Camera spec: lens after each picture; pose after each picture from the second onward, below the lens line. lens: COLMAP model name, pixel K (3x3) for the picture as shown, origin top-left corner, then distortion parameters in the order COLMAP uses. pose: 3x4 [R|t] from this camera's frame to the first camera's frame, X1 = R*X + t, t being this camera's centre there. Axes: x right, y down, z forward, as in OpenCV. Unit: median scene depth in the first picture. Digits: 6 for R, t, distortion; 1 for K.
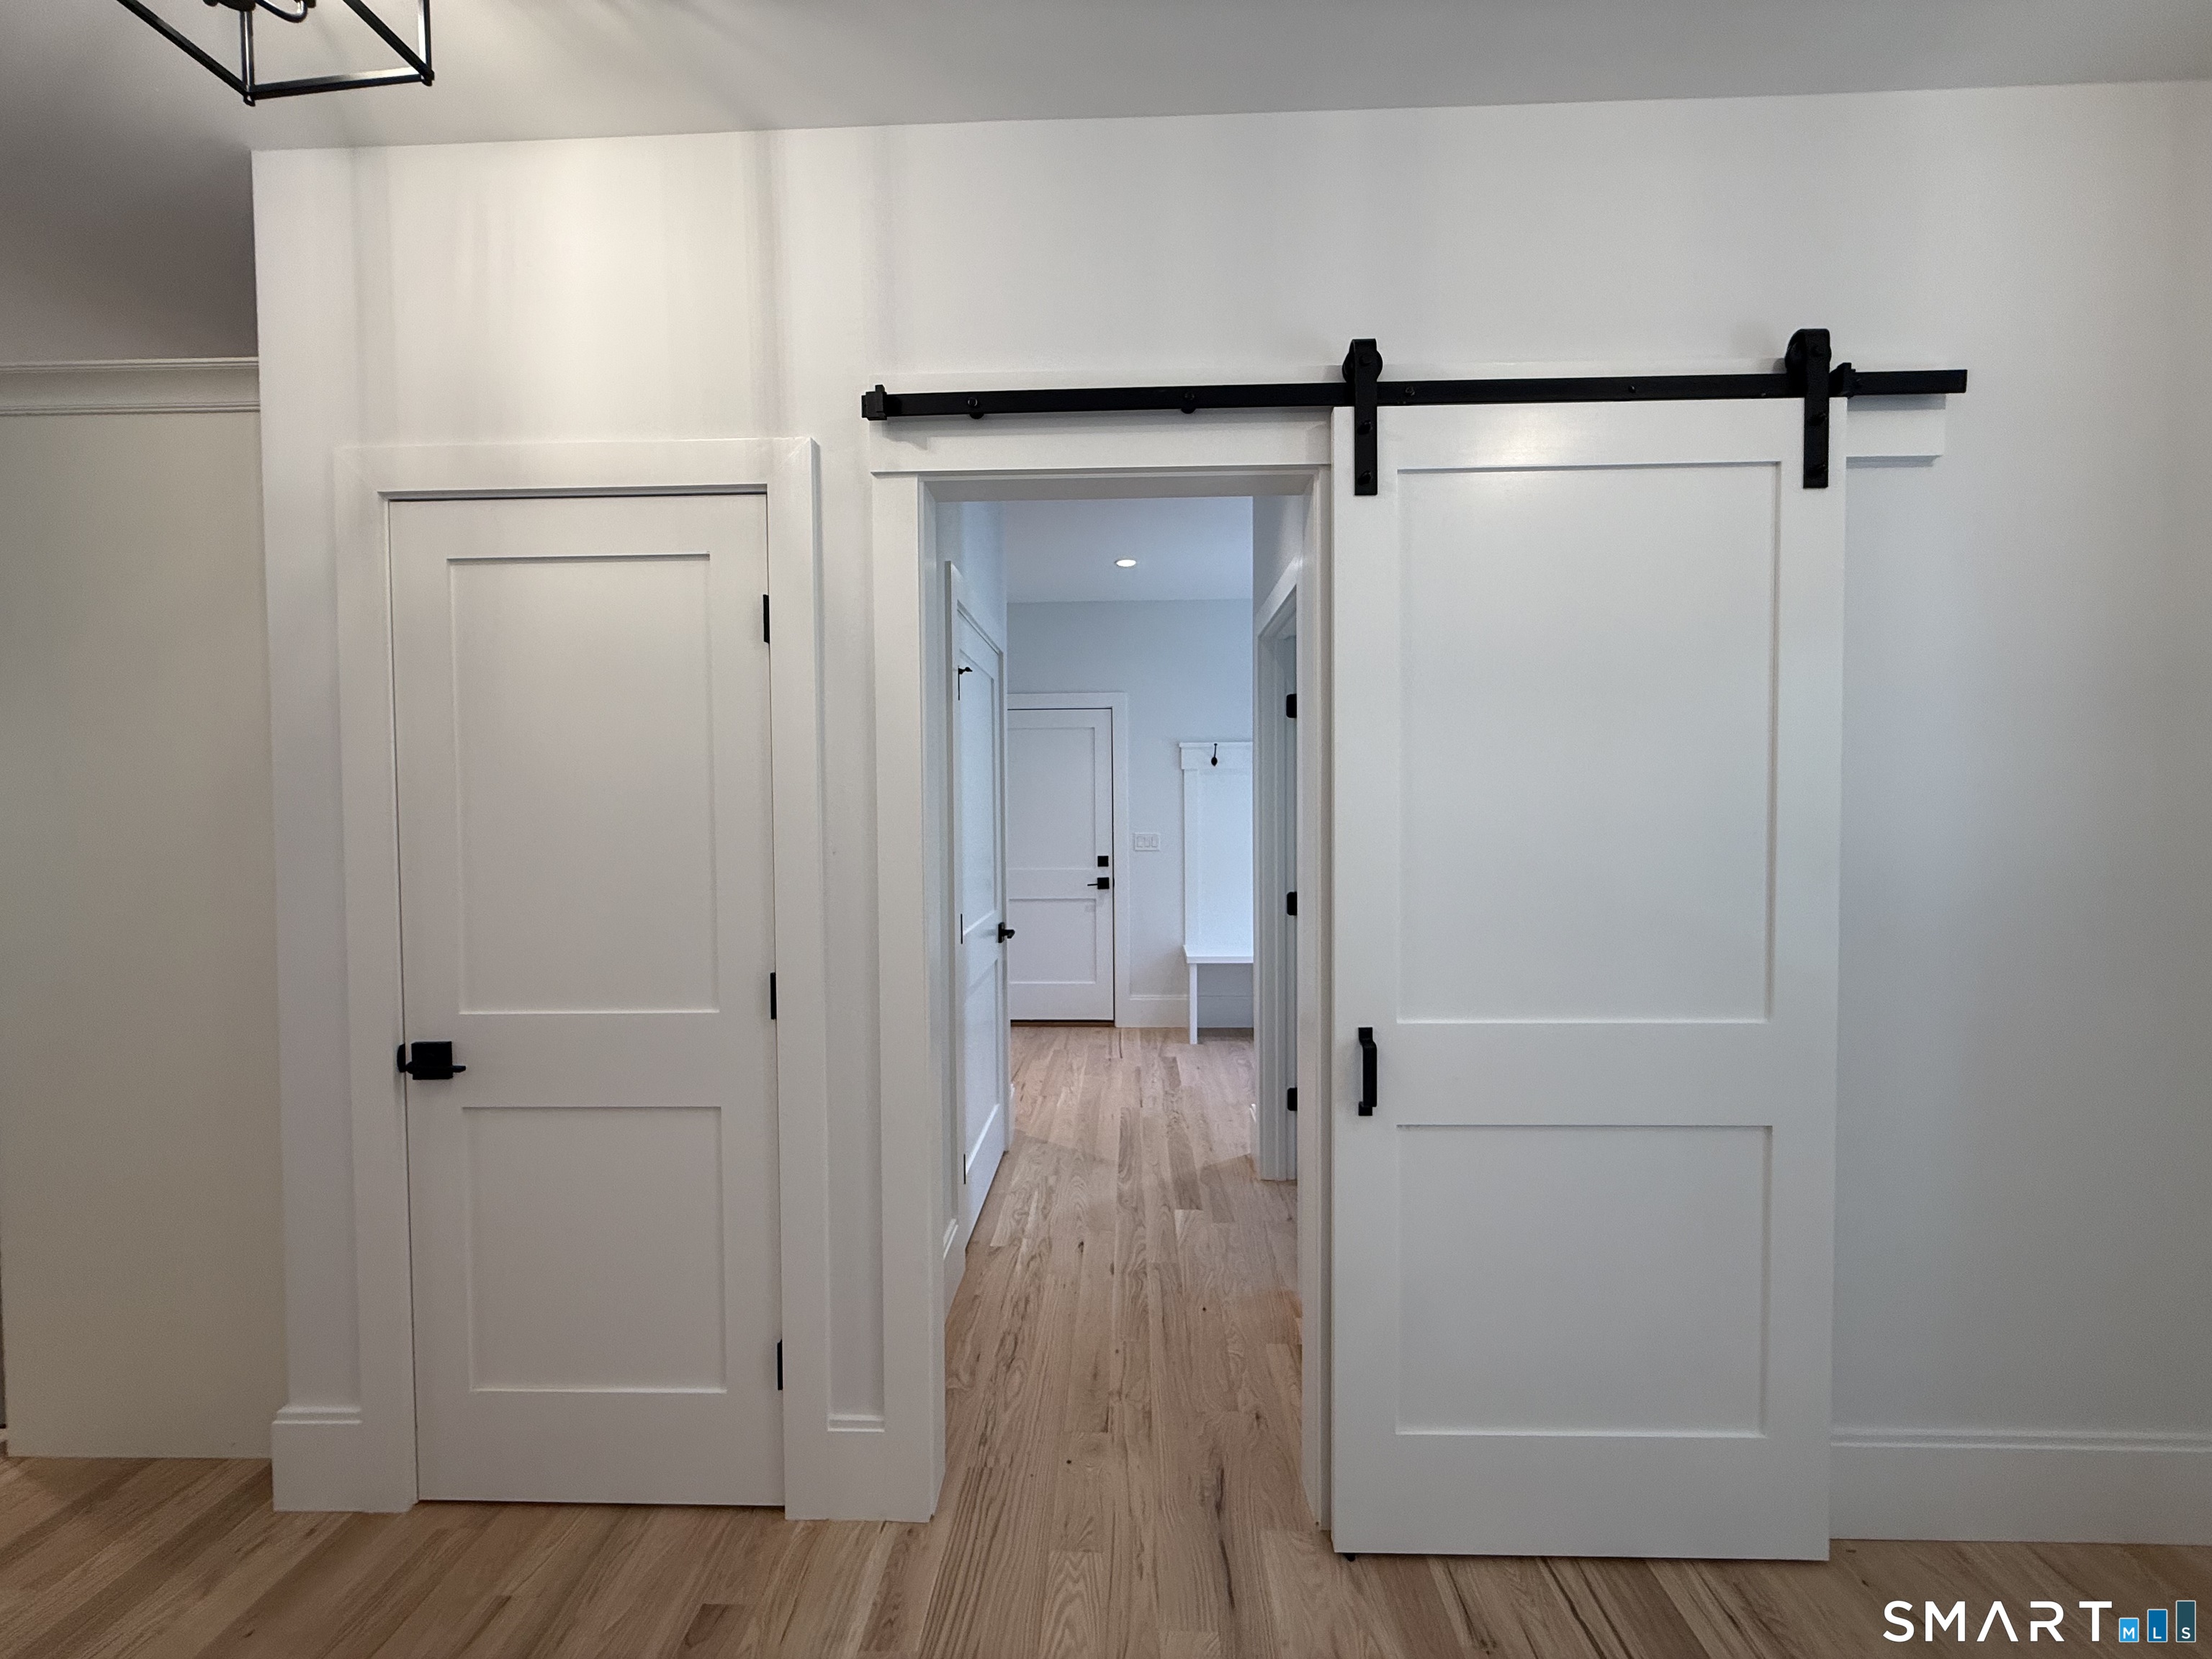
lens RADIAL K [[883.8, 0, 1104.6], [0, 883.8, 832.5], [0, 0, 1]] dist [0.001786, 0.000213]
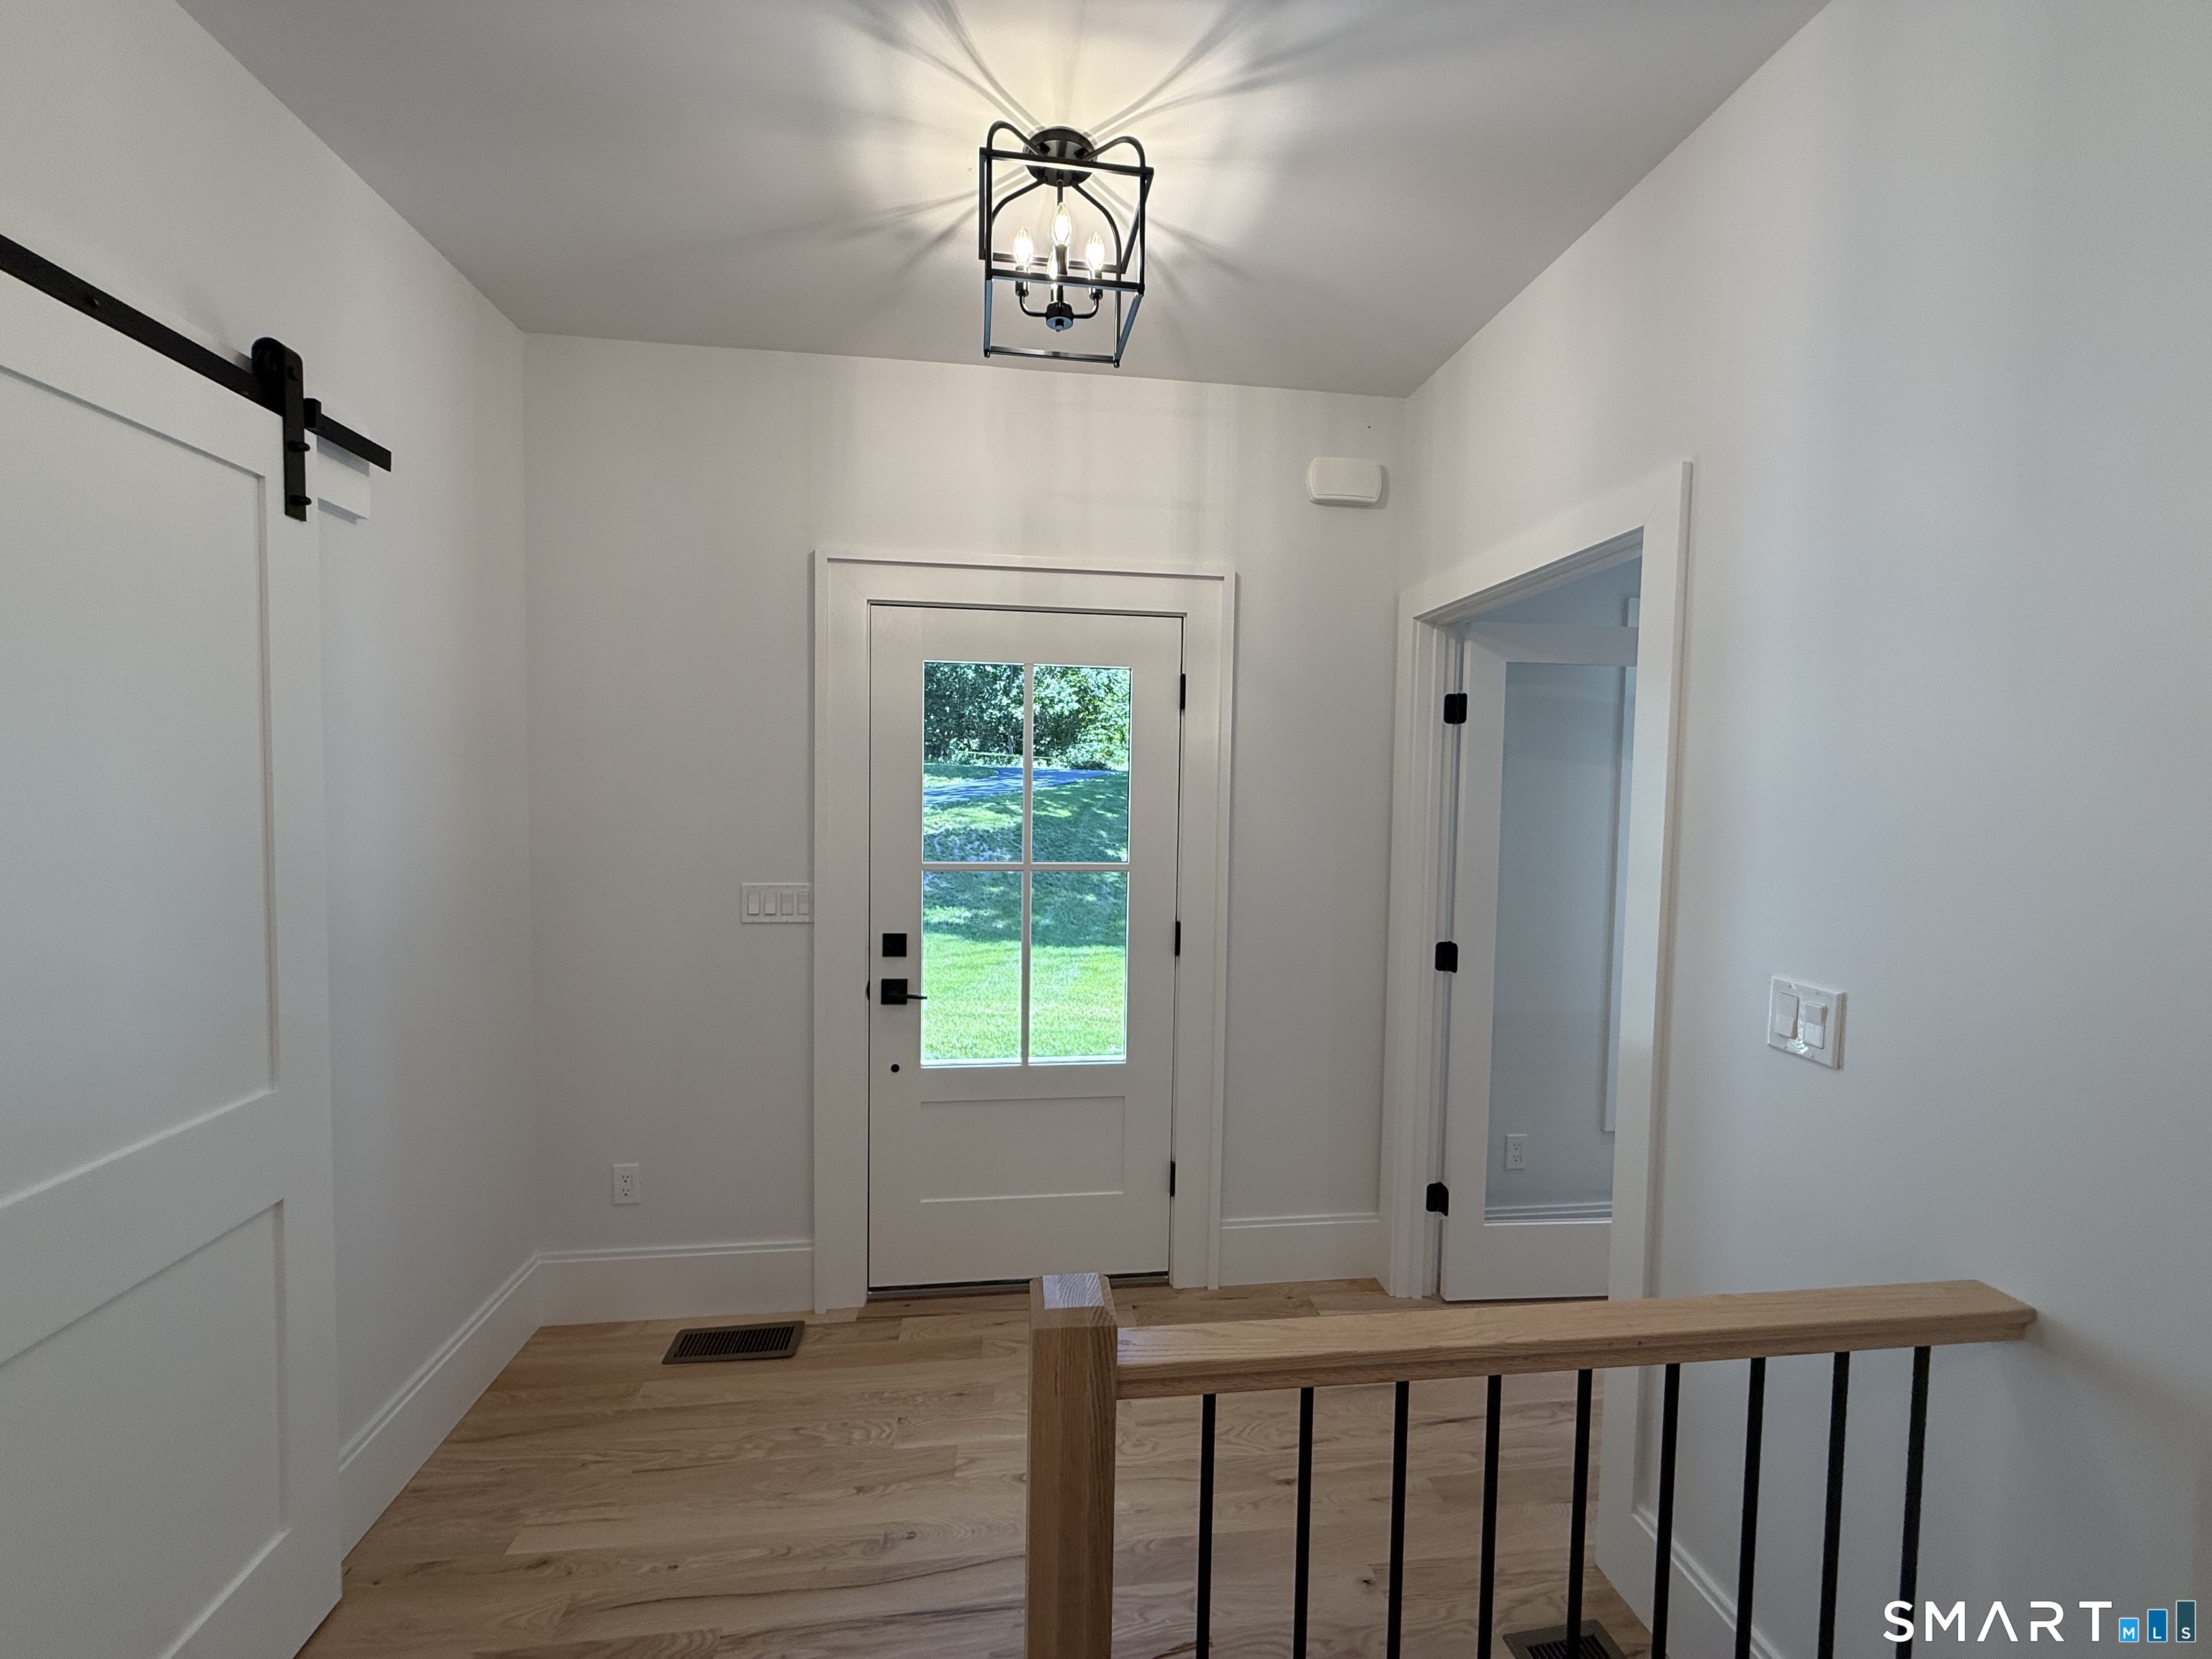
lens RADIAL K [[883.8, 0, 1107.9], [0, 883.8, 829.5], [0, 0, 1]] dist [0.001786, 0.000213]
pose [[-0.159754, -0.040454, 0.986328, -0.276669], [0.007081, 0.999087, 0.042124, -0.085346], [-0.987131, 0.013714, -0.159322, 0.281896]]
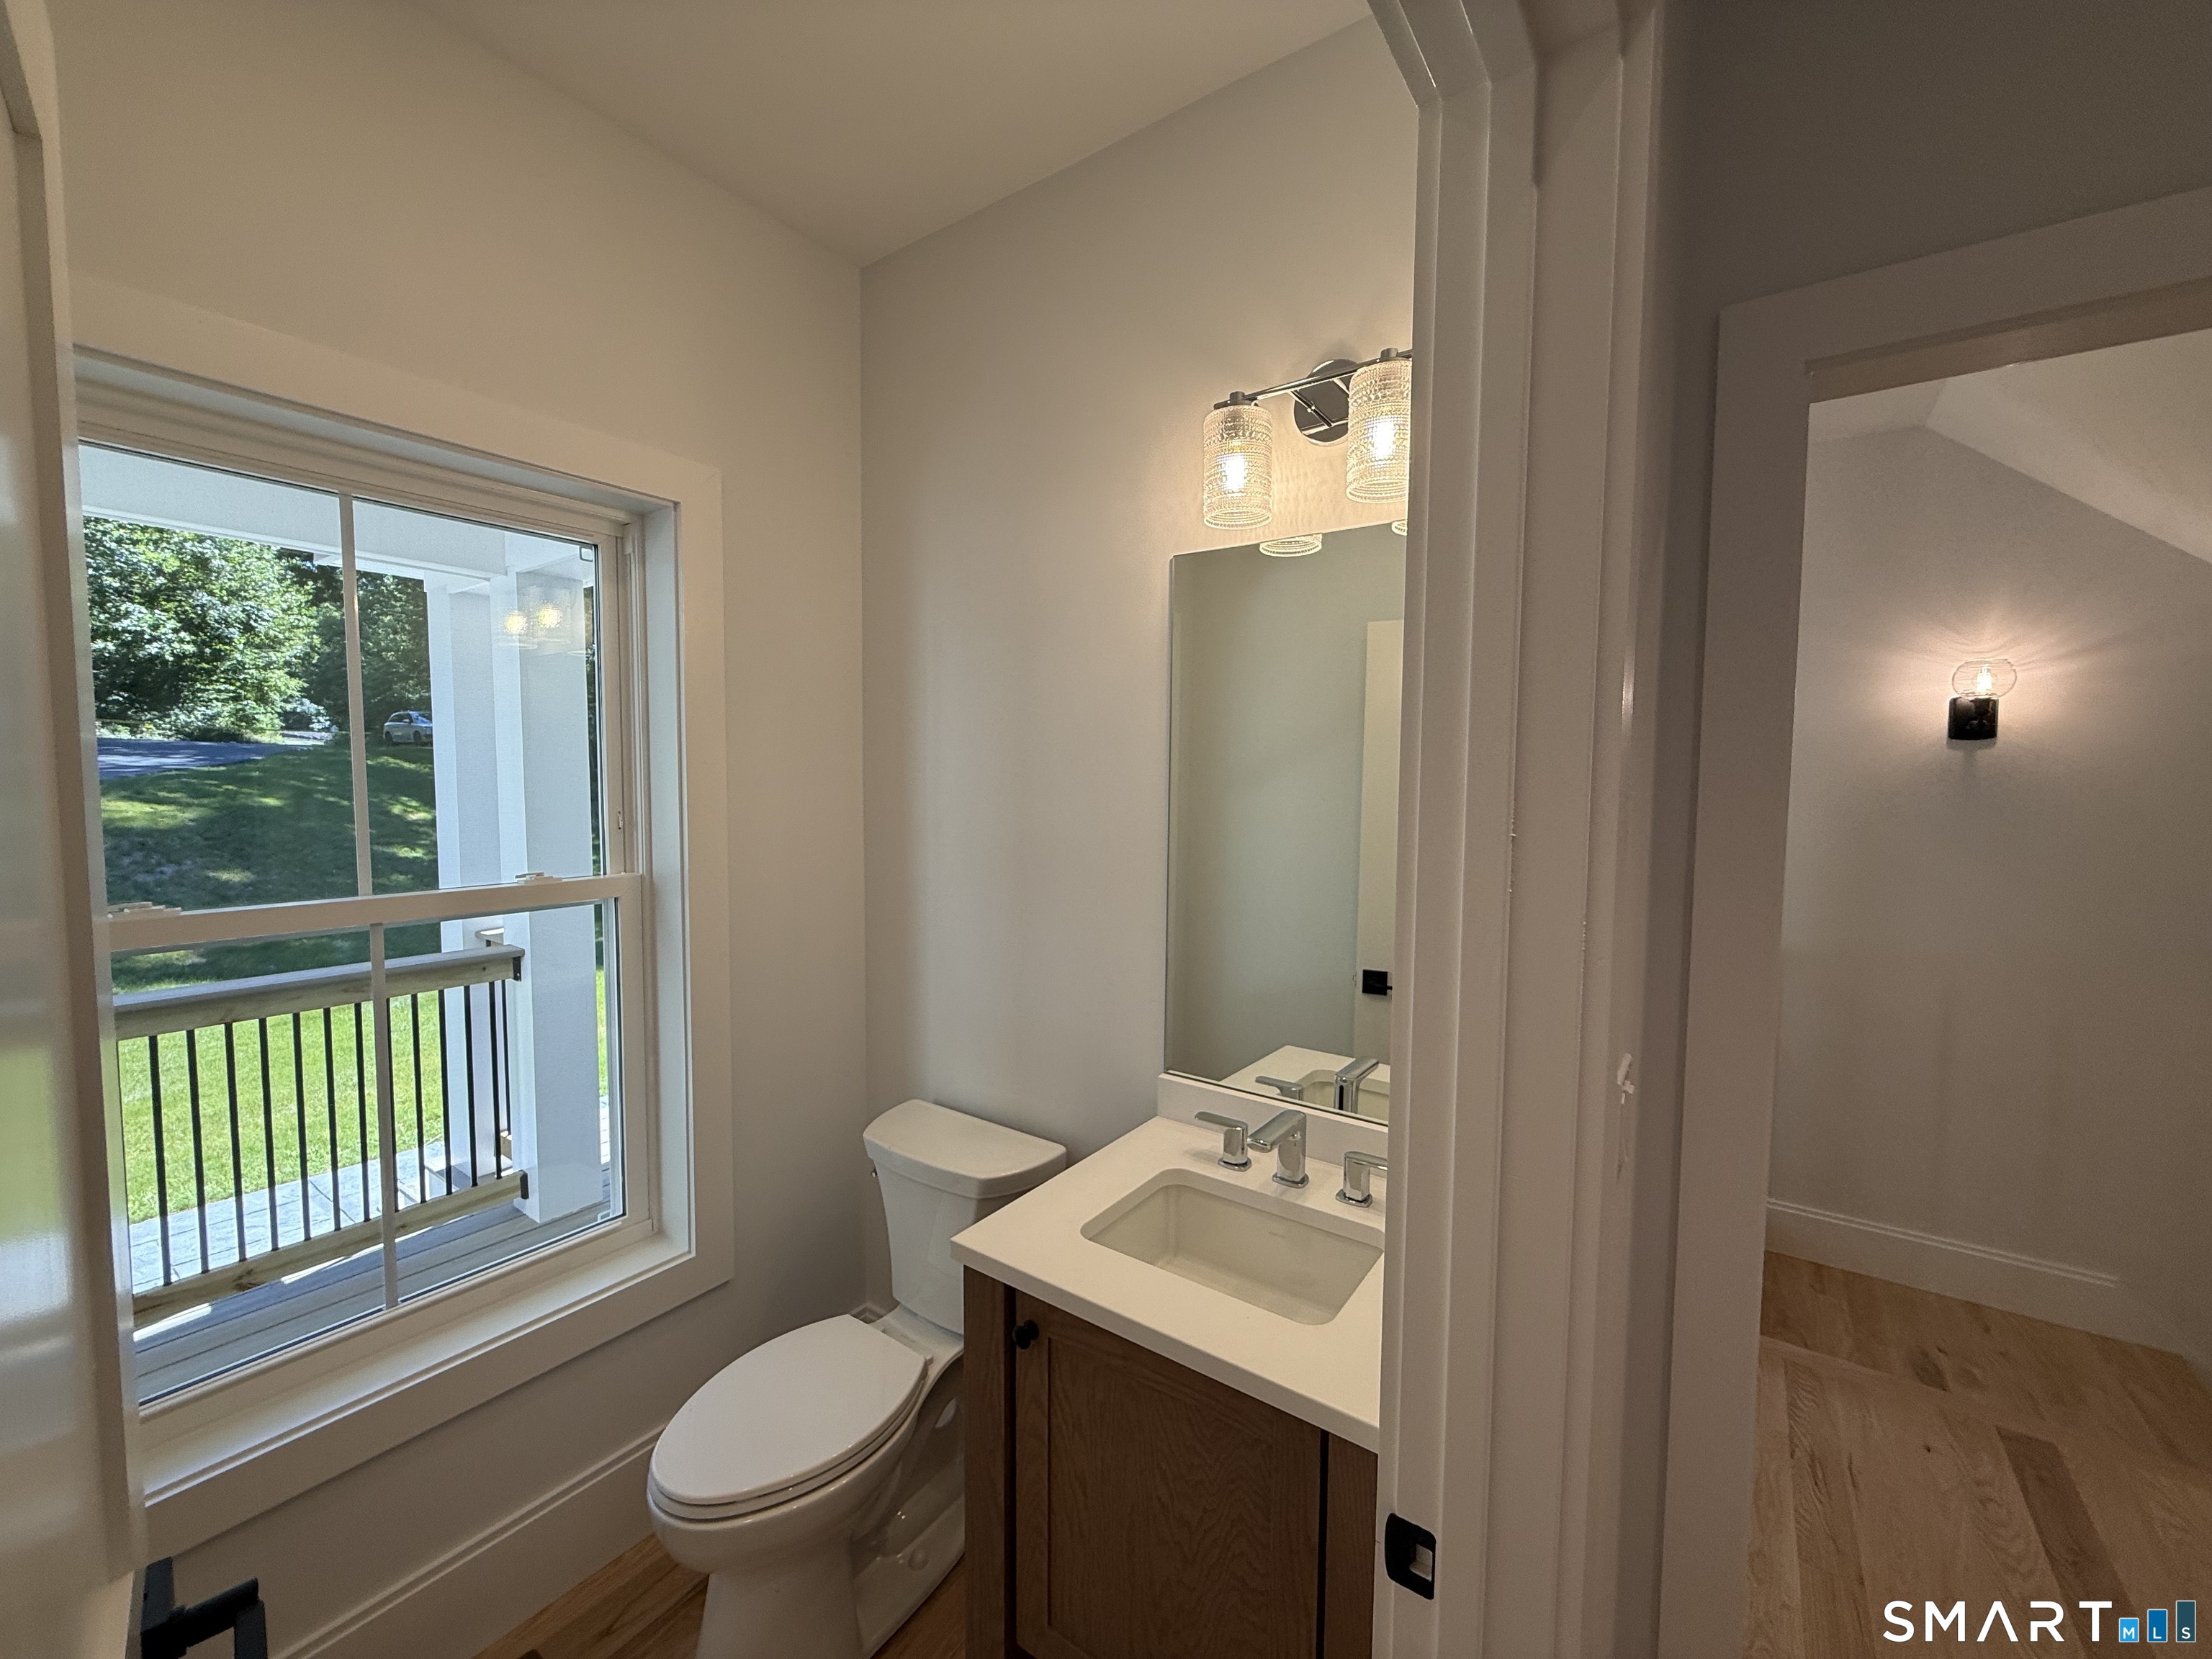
lens RADIAL K [[883.8, 0, 1110.2], [0, 883.8, 829.1], [0, 0, 1]] dist [0.001786, 0.000213]
pose [[-0.826978, -0.032608, 0.561288, 0.277230], [0.013113, 0.996927, 0.077236, -0.141606], [-0.562081, 0.071233, -0.824009, 1.981068]]
